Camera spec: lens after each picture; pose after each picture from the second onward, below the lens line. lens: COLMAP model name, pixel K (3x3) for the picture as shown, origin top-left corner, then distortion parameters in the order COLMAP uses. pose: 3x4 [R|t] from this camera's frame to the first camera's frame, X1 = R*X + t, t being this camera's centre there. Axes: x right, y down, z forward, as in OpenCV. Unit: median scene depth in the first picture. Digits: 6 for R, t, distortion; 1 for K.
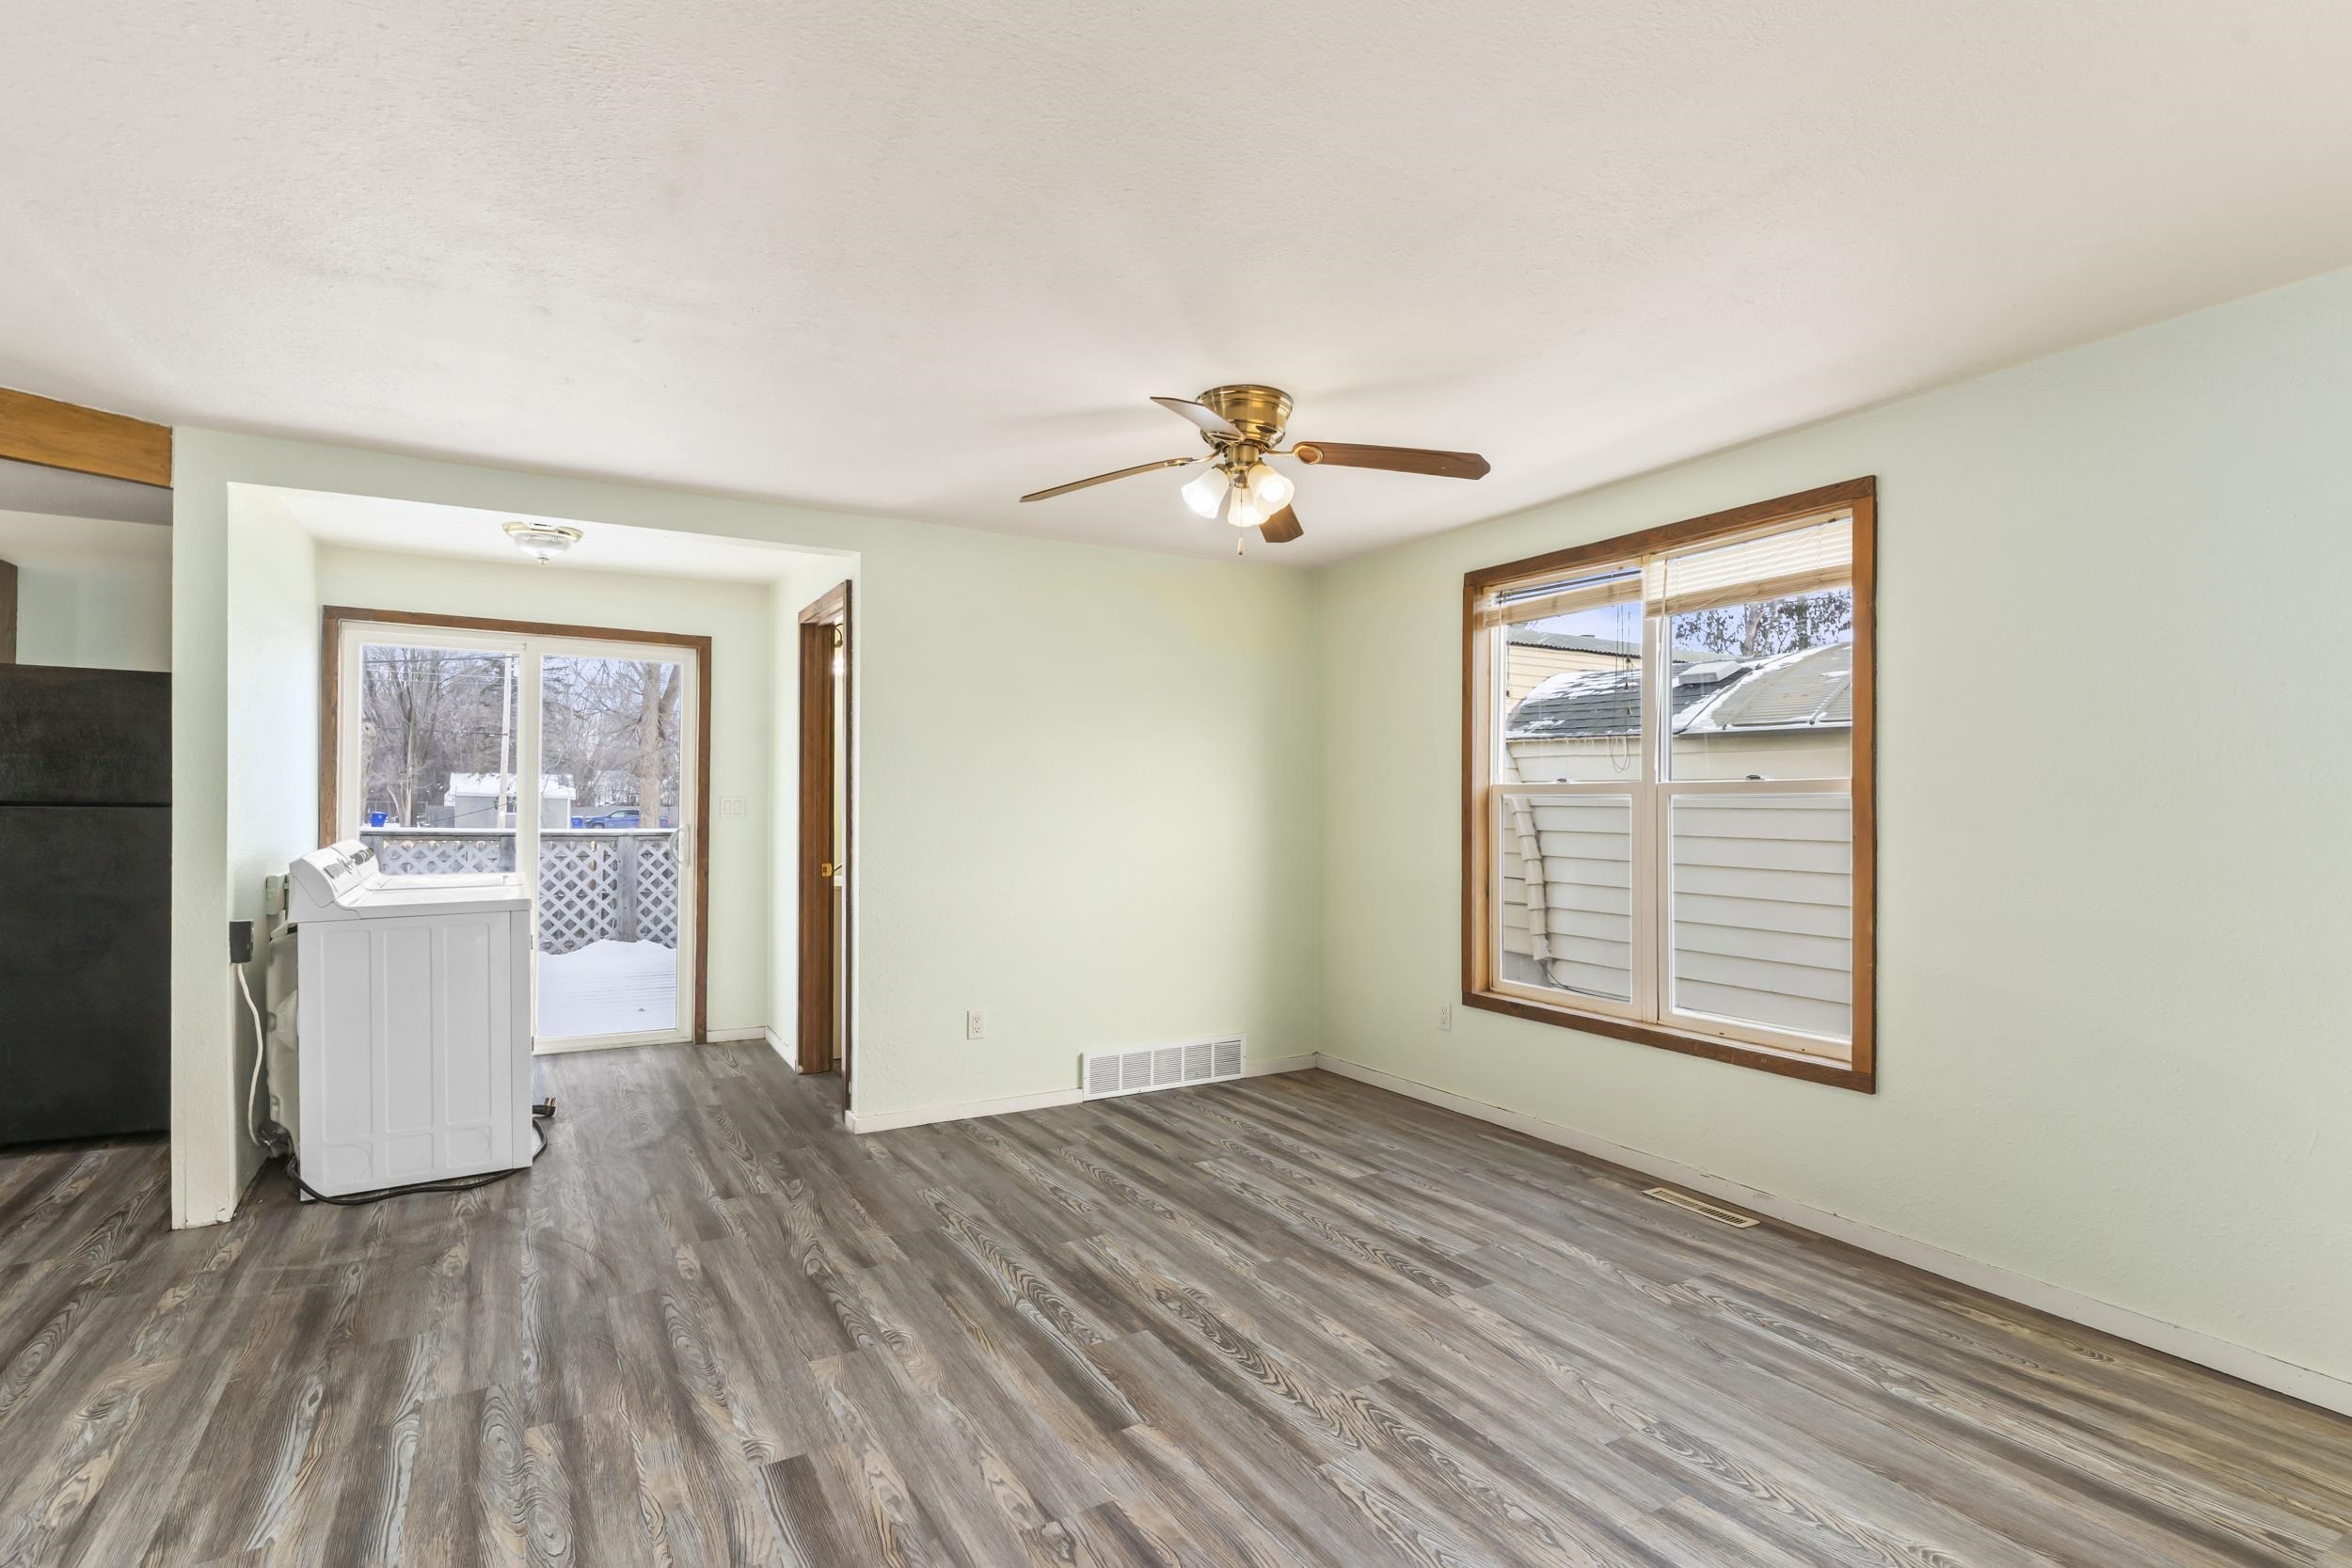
lens RADIAL K [[1115.4, 0, 1179.1], [0, 1115.4, 779.0], [0, 0, 1]] dist [-0.000798, -0.000858]
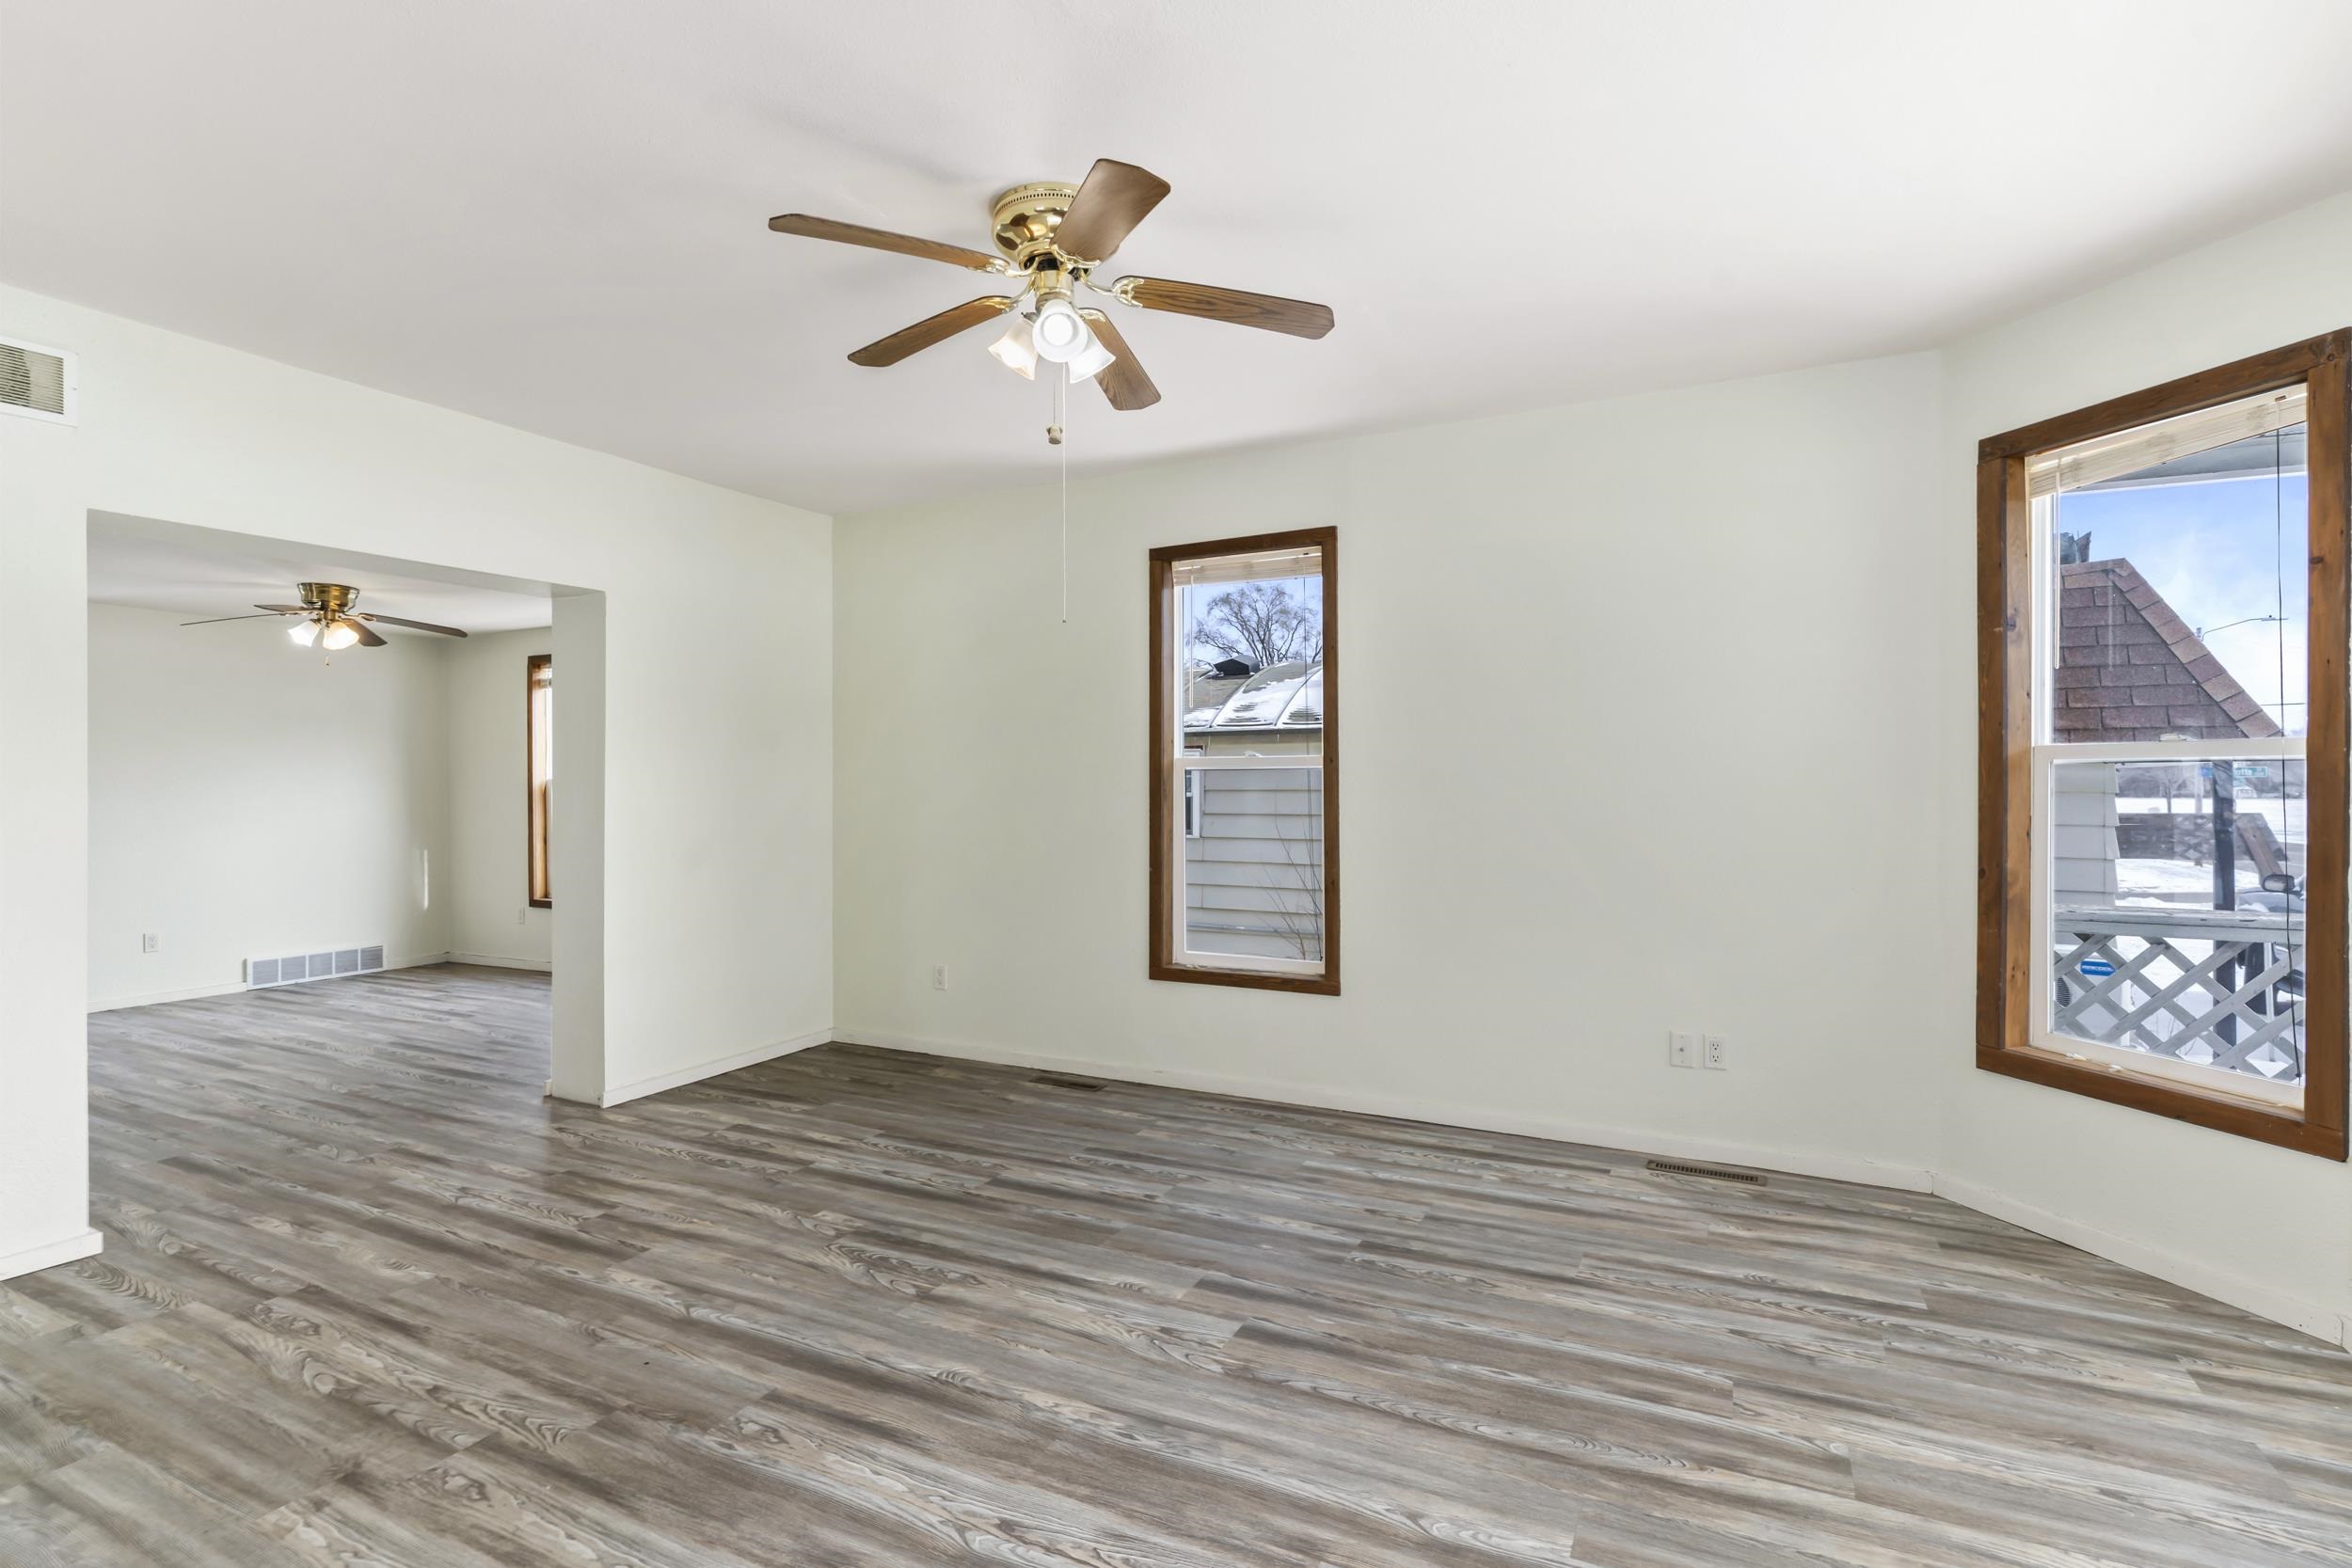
lens RADIAL K [[1115.4, 0, 1179.1], [0, 1115.4, 779.0], [0, 0, 1]] dist [-0.000798, -0.000858]
pose [[0.842413, 0.001073, 0.538831, 0.158756], [-0.003510, 0.999988, 0.003497, -0.003270], [-0.538820, -0.004838, 0.842407, -0.911835]]
